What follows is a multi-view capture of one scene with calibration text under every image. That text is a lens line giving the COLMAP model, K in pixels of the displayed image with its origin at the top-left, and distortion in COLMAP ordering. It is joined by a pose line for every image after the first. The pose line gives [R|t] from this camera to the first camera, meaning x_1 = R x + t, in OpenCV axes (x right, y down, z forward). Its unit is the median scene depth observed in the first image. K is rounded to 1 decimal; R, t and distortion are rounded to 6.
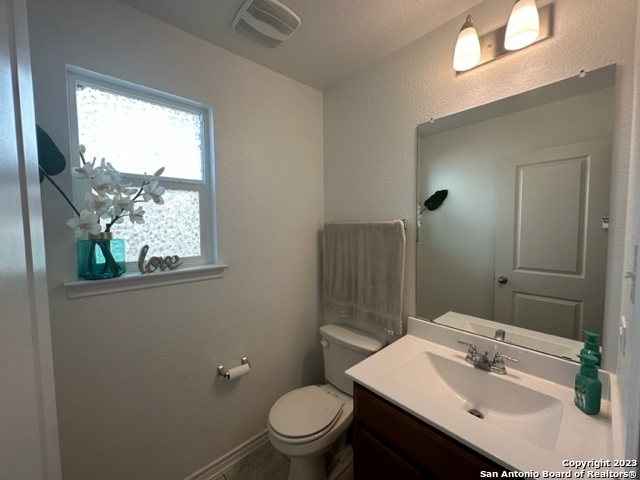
lens RADIAL K [[257.1, 0, 322.9], [0, 257.1, 243.8], [0, 0, 1]] dist [-0.004595, 0.001044]
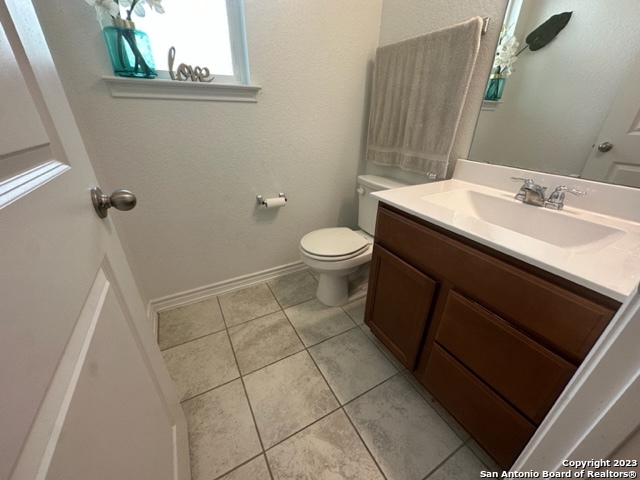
lens RADIAL K [[257.1, 0, 321.7], [0, 257.1, 239.3], [0, 0, 1]] dist [-0.004595, 0.001044]
pose [[0.973641, 0.127246, -0.189294, 0.080601], [-0.043427, 0.918159, 0.393825, 0.203503], [0.223915, -0.375224, 0.899483, 0.019104]]
